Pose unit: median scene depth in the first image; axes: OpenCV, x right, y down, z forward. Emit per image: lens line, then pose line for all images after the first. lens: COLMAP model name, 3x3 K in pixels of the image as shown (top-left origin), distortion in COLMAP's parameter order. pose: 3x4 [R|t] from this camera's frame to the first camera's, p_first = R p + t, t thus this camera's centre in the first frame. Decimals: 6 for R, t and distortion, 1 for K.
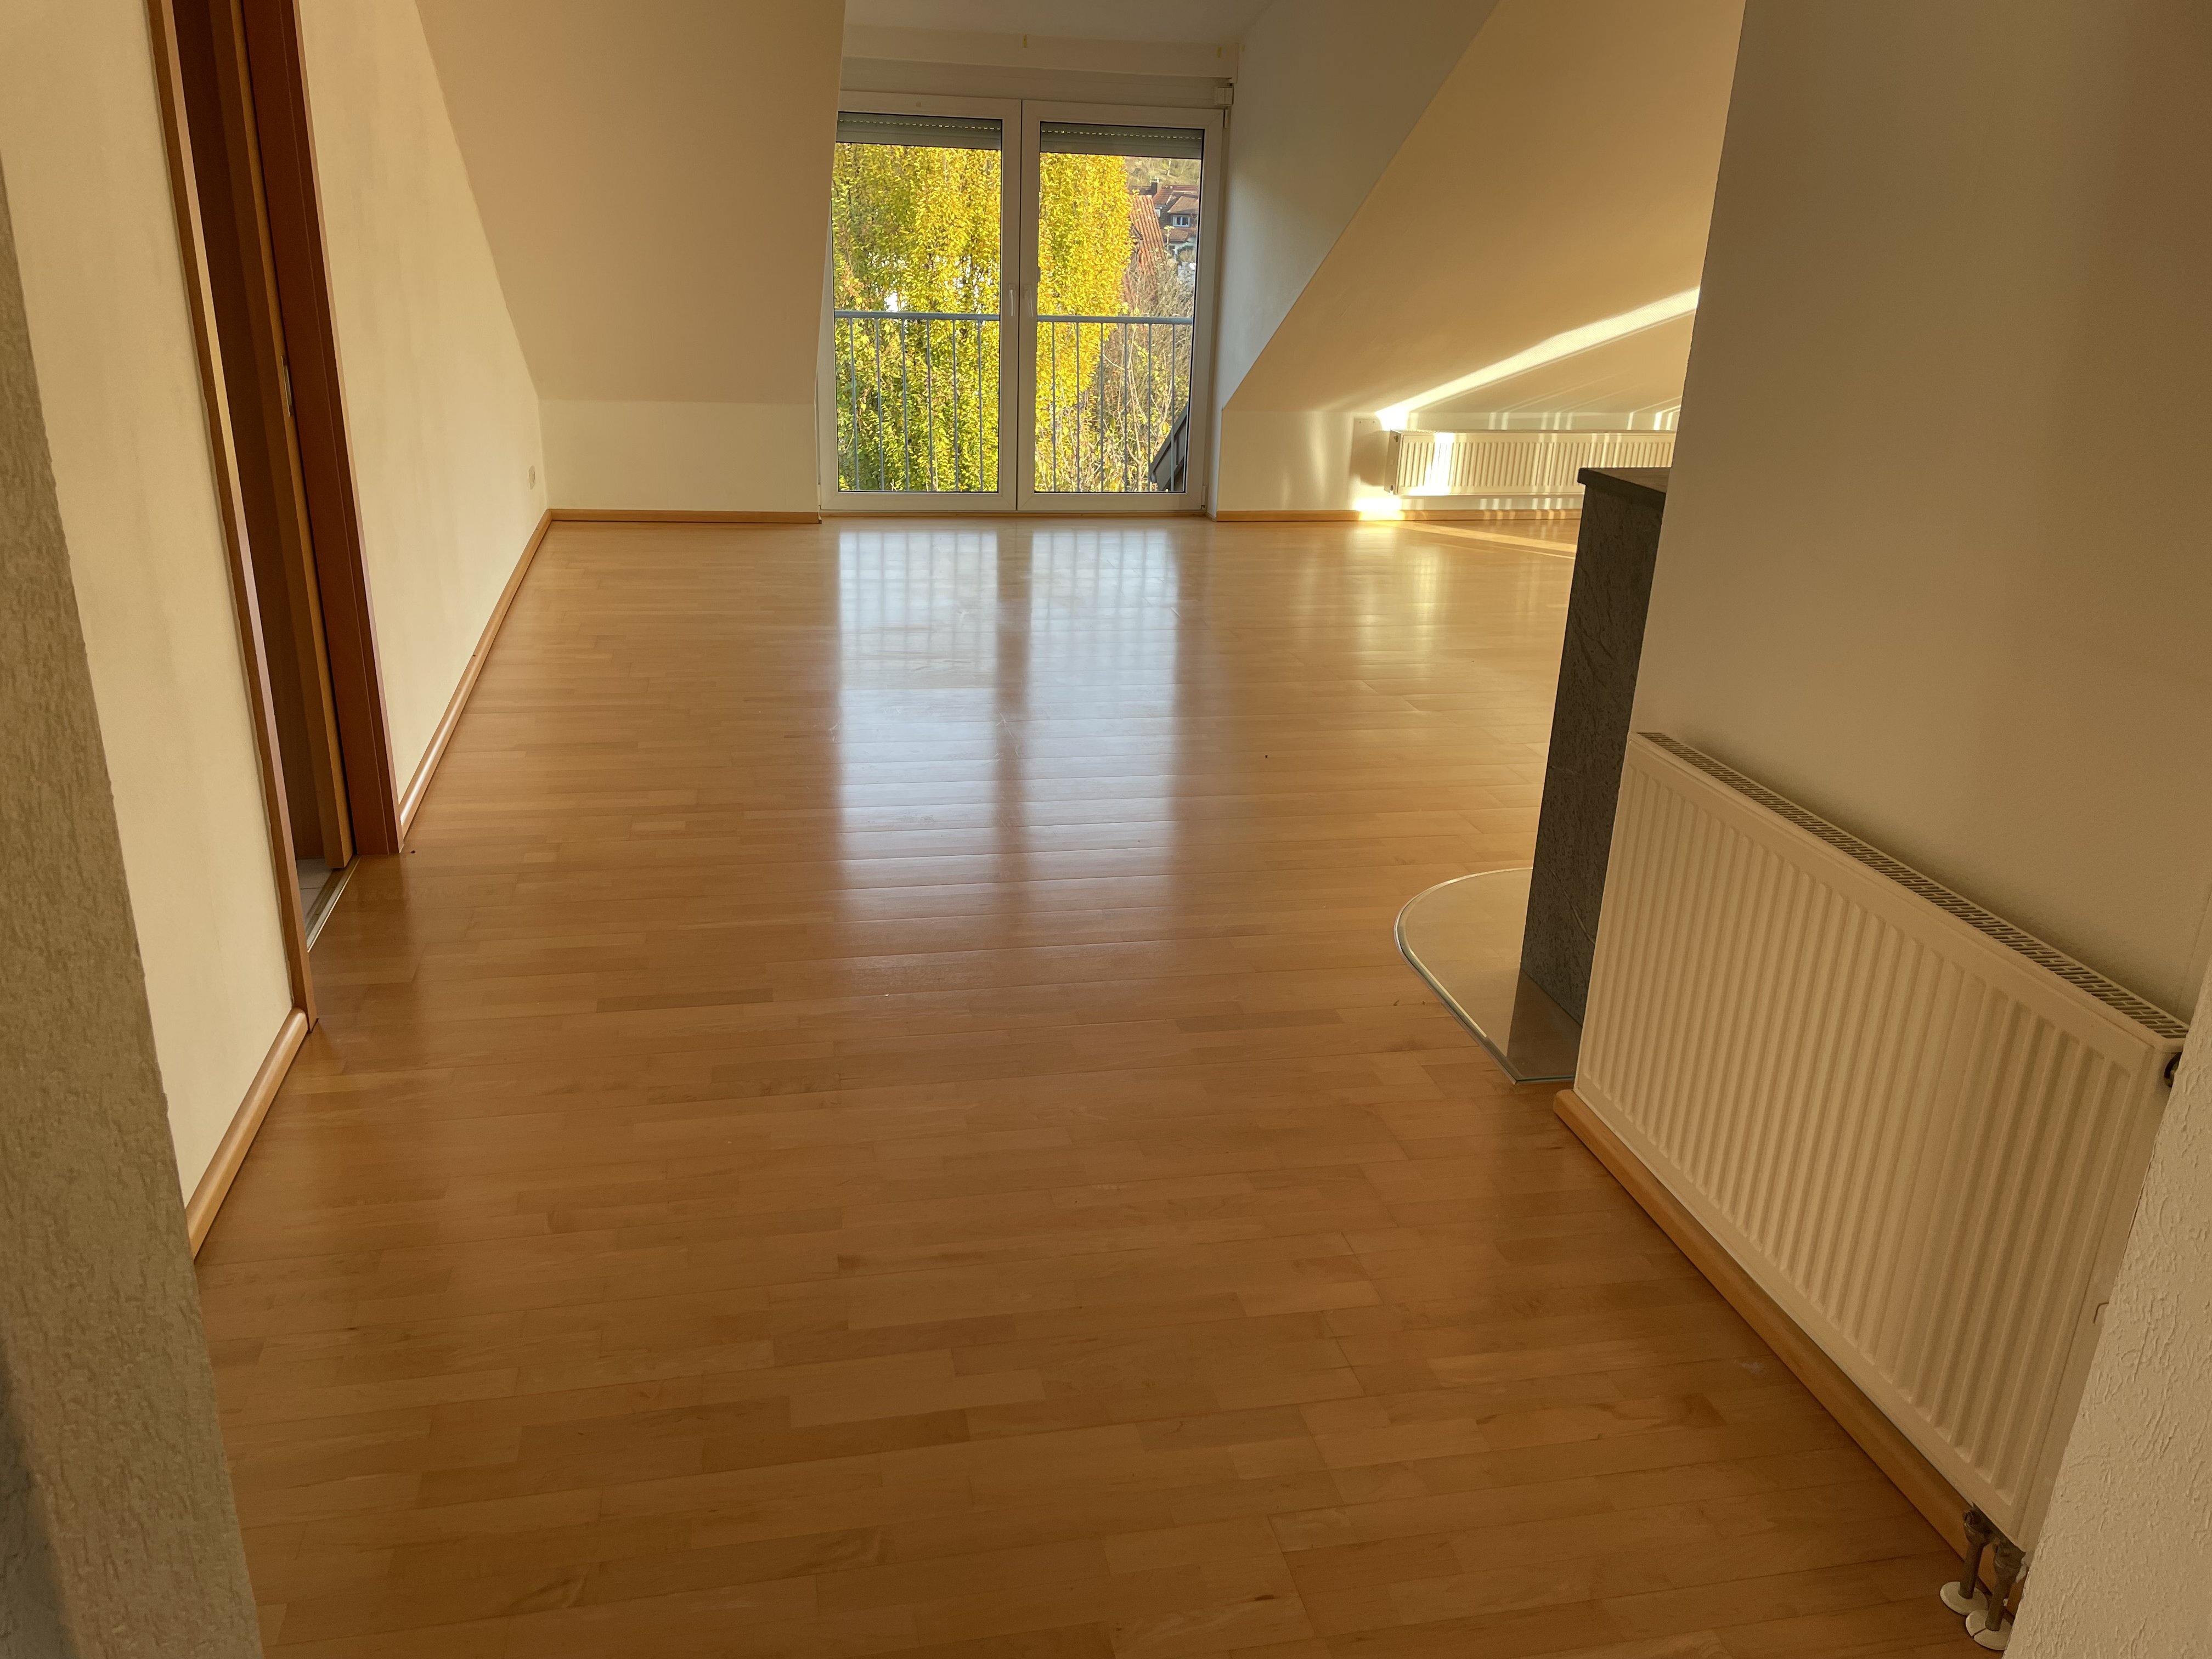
lens RADIAL K [[1657.0, 0, 1106.0], [0, 1657.0, 829.5], [0, 0, 1]] dist [0.142511, 0.000273]
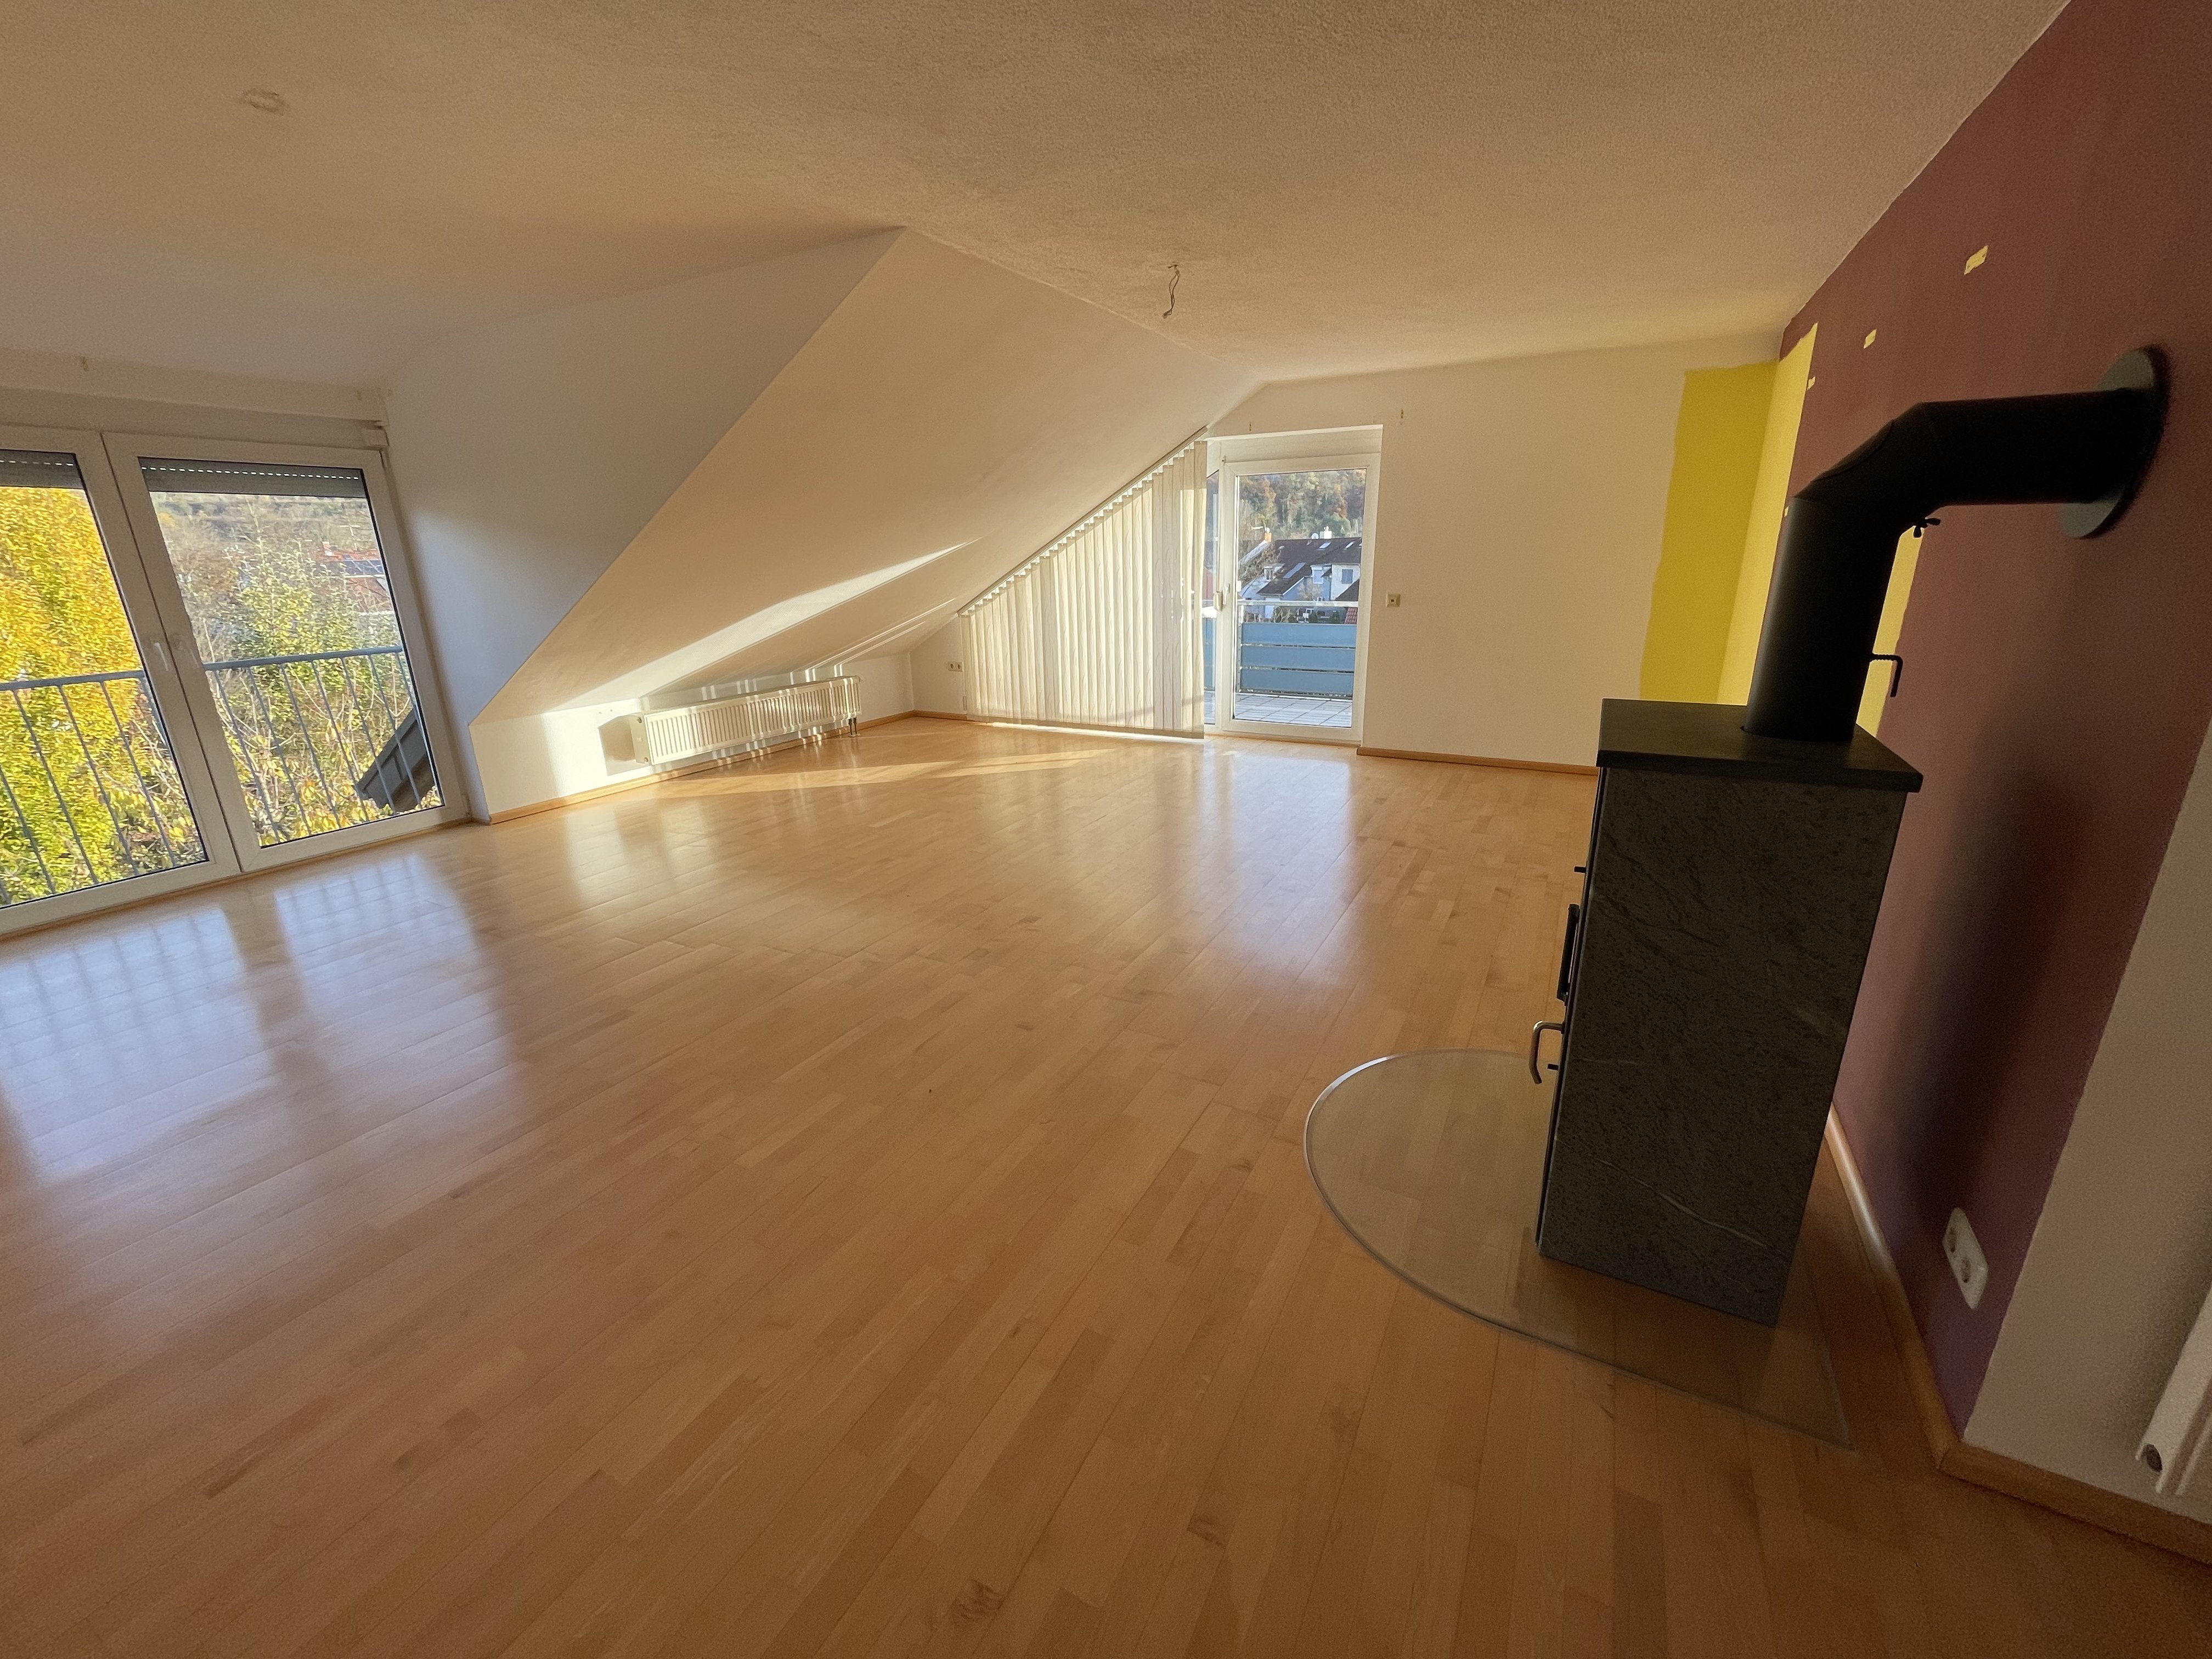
lens RADIAL K [[898.8, 0, 1106.0], [0, 898.8, 829.5], [0, 0, 1]] dist [0.015687, -0.011775]
pose [[0.648504, -0.276012, 0.709408, -0.089288], [0.306250, 0.947800, 0.088807, -0.114081], [-0.696889, 0.159664, 0.699180, 0.330046]]
